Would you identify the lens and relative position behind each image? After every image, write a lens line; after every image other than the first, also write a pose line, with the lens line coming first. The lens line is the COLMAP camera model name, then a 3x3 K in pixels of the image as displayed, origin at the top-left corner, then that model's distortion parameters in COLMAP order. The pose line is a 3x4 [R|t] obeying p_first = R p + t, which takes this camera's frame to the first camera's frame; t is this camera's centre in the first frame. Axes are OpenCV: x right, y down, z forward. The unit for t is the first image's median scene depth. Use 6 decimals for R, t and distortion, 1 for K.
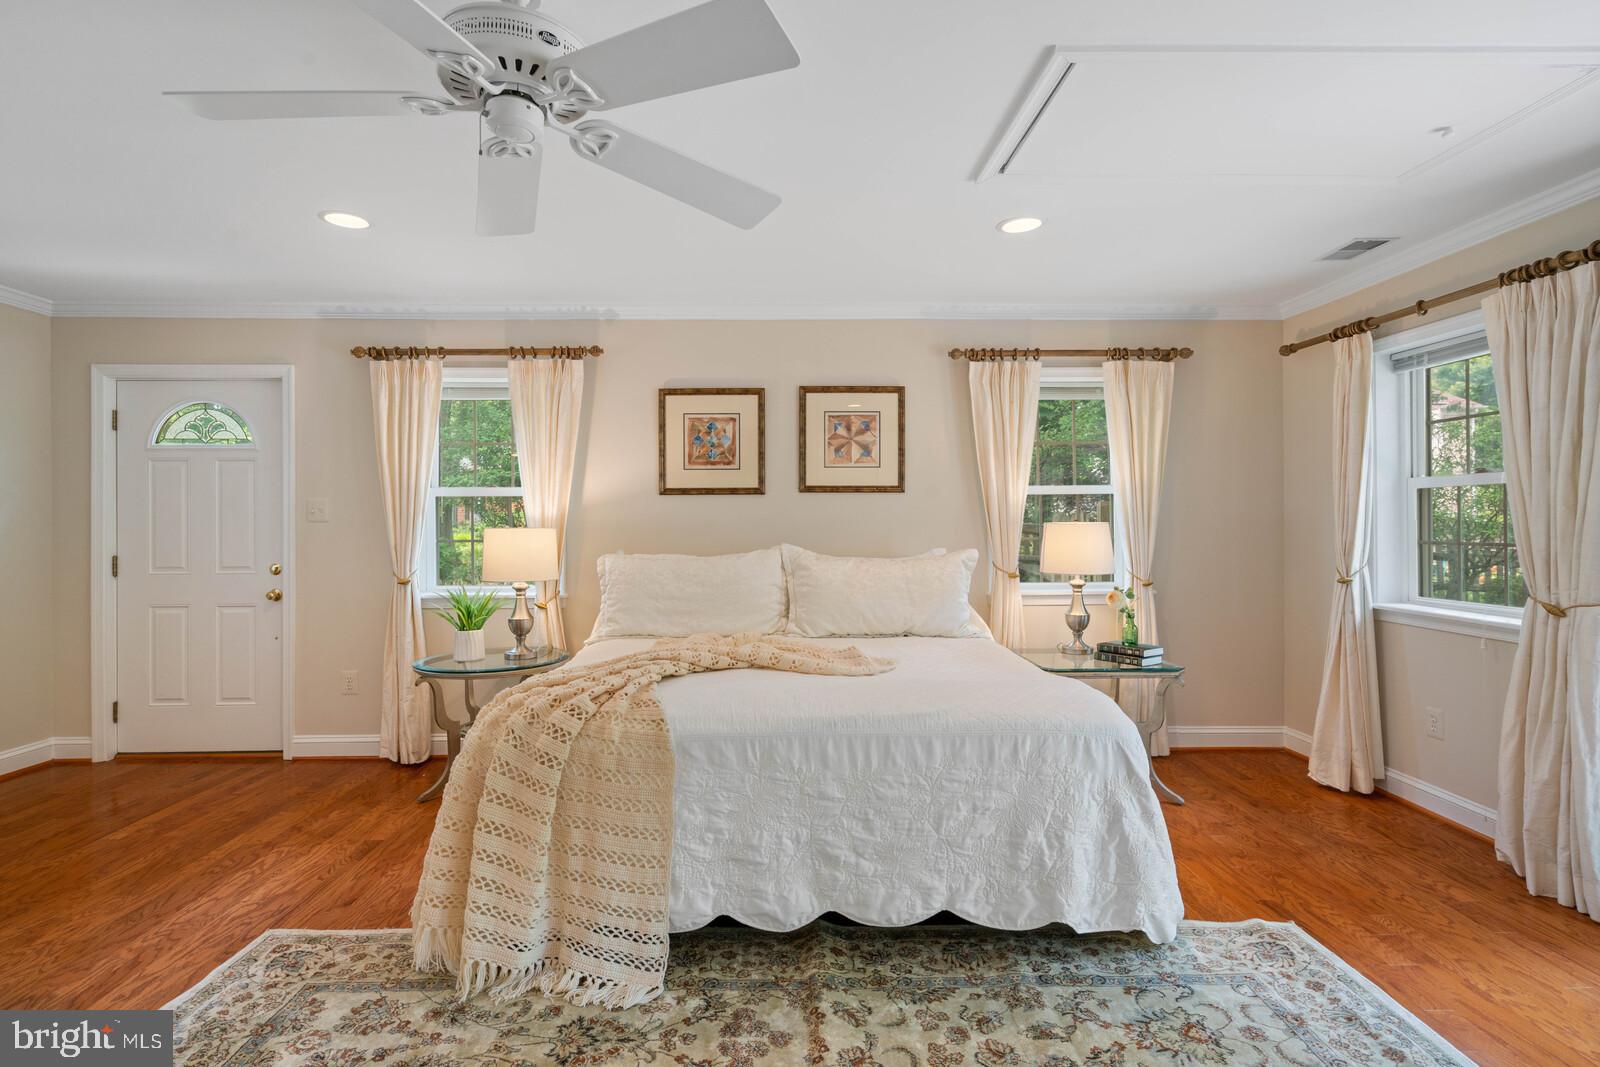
lens RADIAL K [[782.6, 0, 793.3], [0, 782.6, 523.4], [0, 0, 1]] dist [0.003528, 0.001818]
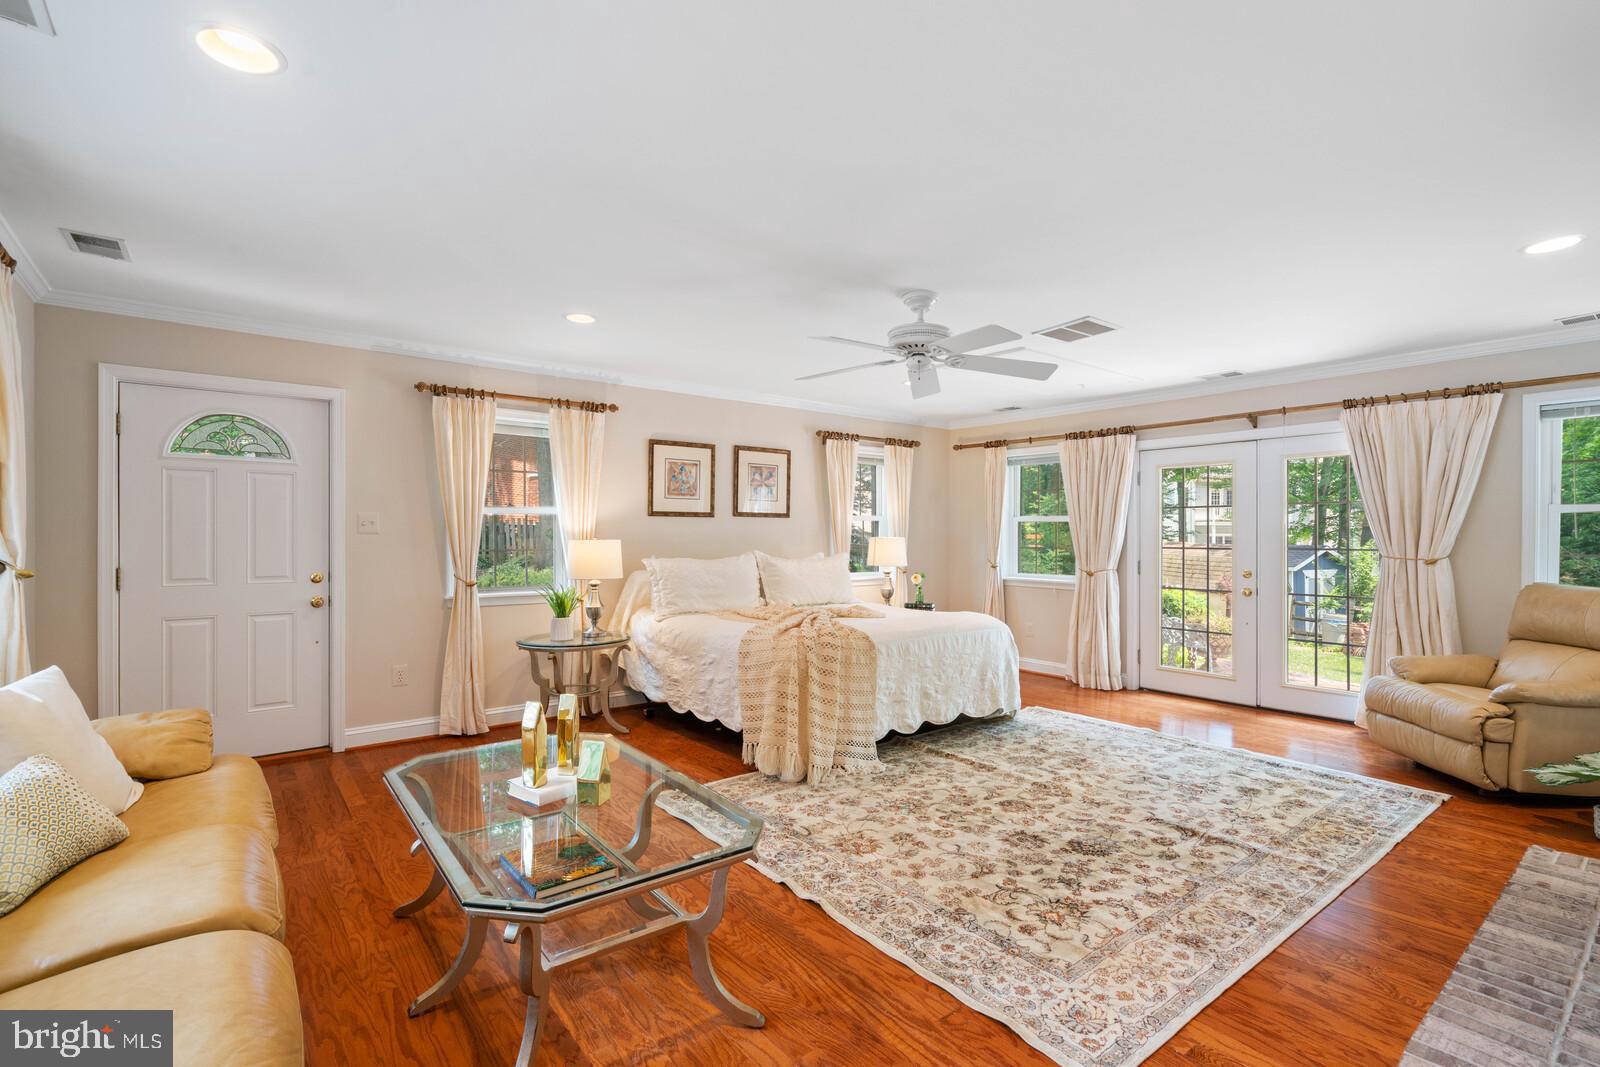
lens RADIAL K [[727.8, 0, 812.5], [0, 727.8, 539.2], [0, 0, 1]] dist [-0.004267, -0.000029]
pose [[0.794886, 0.002956, 0.606751, -0.737592], [-0.005623, 0.999981, 0.002495, -0.000206], [-0.606732, -0.005395, 0.794888, -0.200169]]
